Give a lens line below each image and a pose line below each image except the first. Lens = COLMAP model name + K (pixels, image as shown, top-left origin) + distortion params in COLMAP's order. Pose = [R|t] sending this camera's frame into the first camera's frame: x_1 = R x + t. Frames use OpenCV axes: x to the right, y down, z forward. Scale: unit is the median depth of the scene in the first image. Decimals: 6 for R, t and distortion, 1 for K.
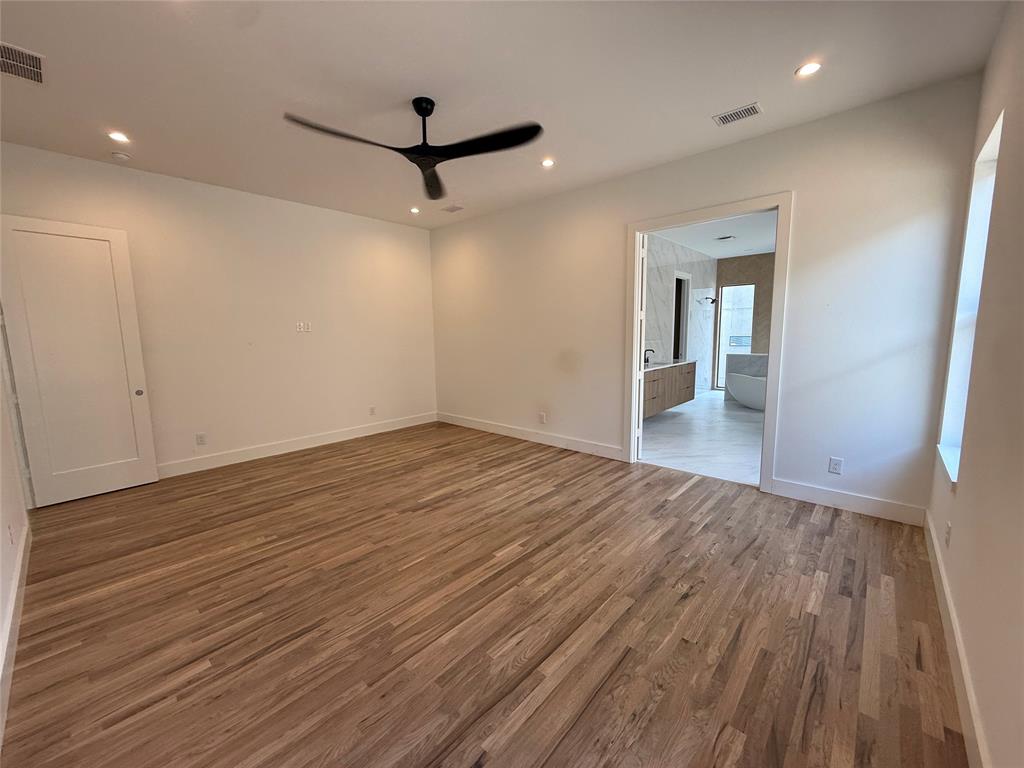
lens RADIAL K [[409.9, 0, 510.2], [0, 409.9, 384.3], [0, 0, 1]] dist [-0.002345, 0.000756]
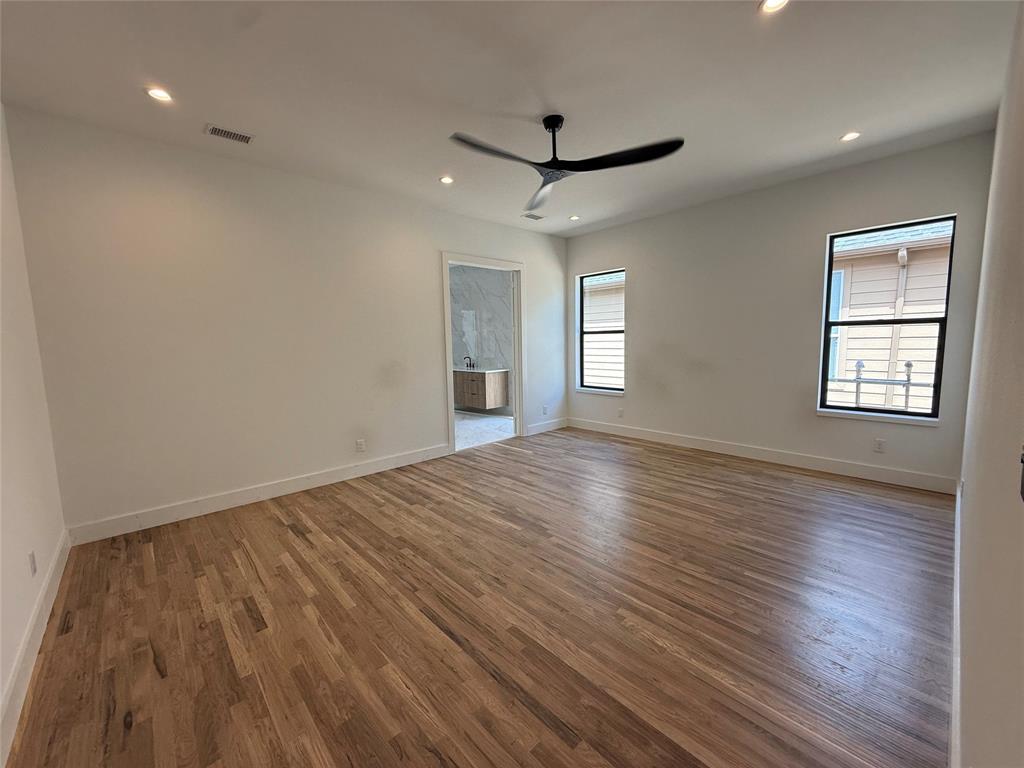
lens RADIAL K [[409.9, 0, 510.2], [0, 409.9, 384.3], [0, 0, 1]] dist [-0.002345, 0.000756]
pose [[0.084008, -0.092952, 0.992120, -0.892895], [0.145566, 0.986104, 0.080063, -0.080416], [-0.985776, 0.137693, 0.096371, 0.743009]]
